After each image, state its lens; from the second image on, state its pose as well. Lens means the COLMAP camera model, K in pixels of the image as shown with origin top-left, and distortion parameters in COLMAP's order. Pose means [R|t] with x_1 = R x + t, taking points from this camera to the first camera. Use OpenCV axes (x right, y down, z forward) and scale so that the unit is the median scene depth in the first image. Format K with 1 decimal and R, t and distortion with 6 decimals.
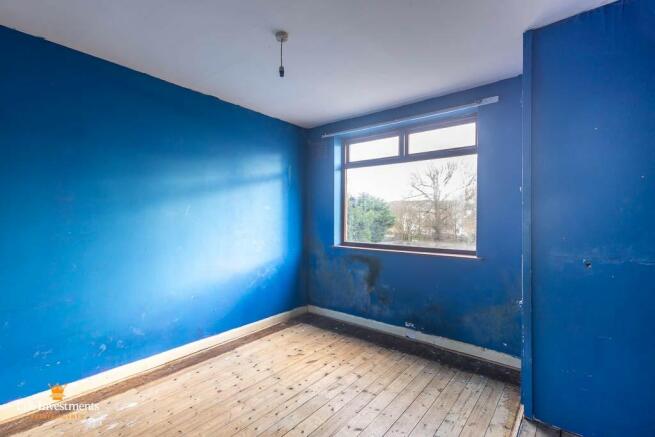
lens RADIAL K [[301.8, 0, 327.8], [0, 301.8, 220.7], [0, 0, 1]] dist [0.011914, -0.000715]
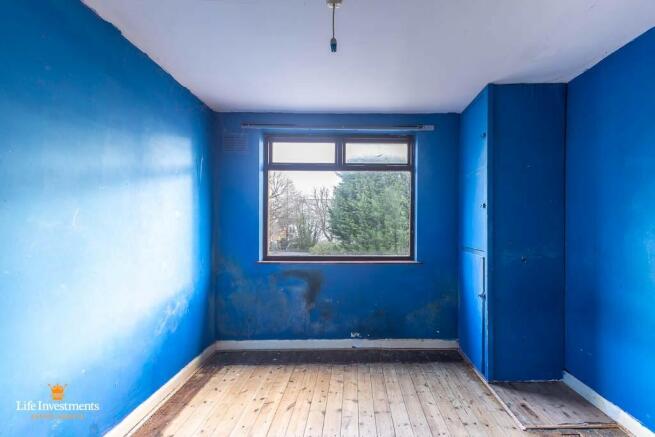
lens RADIAL K [[311.8, 0, 357.5], [0, 311.8, 227.2], [0, 0, 1]] dist [0.011403, -0.000375]
pose [[0.768739, -0.004925, 0.639543, -0.361011], [0.008751, 0.999958, -0.002819, -0.007088], [-0.639502, 0.007764, 0.768750, 0.191065]]
